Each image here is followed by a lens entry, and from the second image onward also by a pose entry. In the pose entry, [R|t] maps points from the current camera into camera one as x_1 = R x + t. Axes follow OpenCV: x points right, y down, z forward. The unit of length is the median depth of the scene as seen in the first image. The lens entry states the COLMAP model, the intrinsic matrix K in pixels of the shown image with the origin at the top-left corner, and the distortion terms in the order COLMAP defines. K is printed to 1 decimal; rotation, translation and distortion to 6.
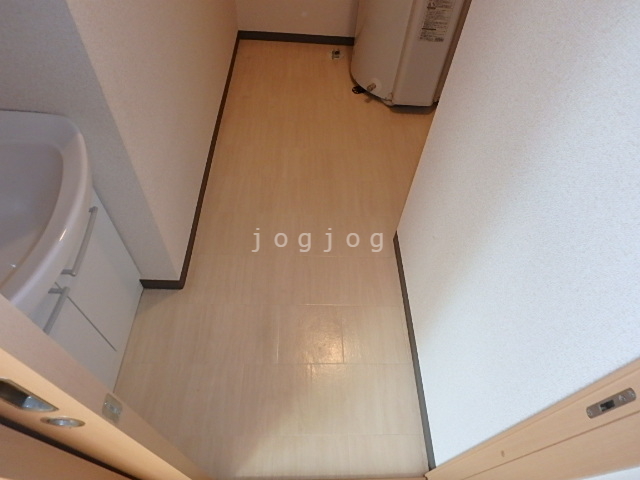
lens RADIAL K [[400.5, 0, 313.0], [0, 400.5, 238.5], [0, 0, 1]] dist [-0.007783, 0.000904]
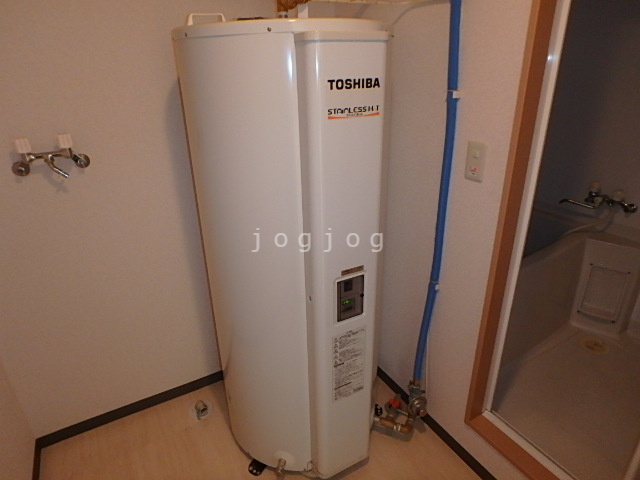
lens RADIAL K [[400.5, 0, 317.2], [0, 400.5, 241.5], [0, 0, 1]] dist [-0.007783, 0.000904]
pose [[0.870116, -0.258370, 0.419694, 0.014515], [0.424583, 0.825373, -0.372140, -0.355645], [-0.250254, 0.502000, 0.827870, 0.216832]]
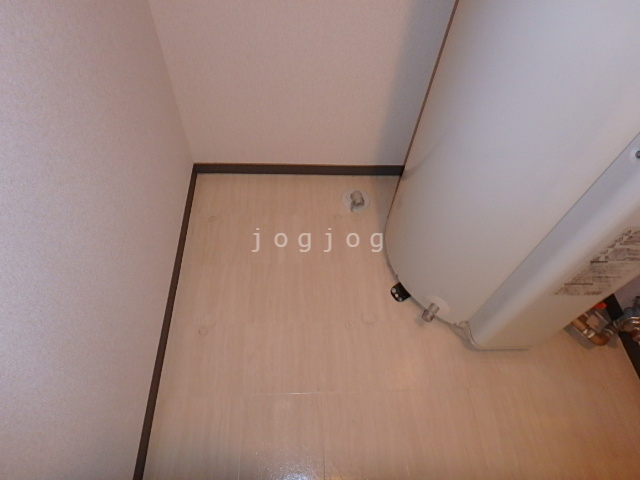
lens RADIAL K [[400.5, 0, 326.0], [0, 400.5, 239.3], [0, 0, 1]] dist [-0.007783, 0.000904]
pose [[0.998859, -0.027098, 0.039322, -0.014885], [0.024579, 0.997700, 0.063171, -0.438664], [-0.040944, -0.062132, 0.997228, 0.384811]]
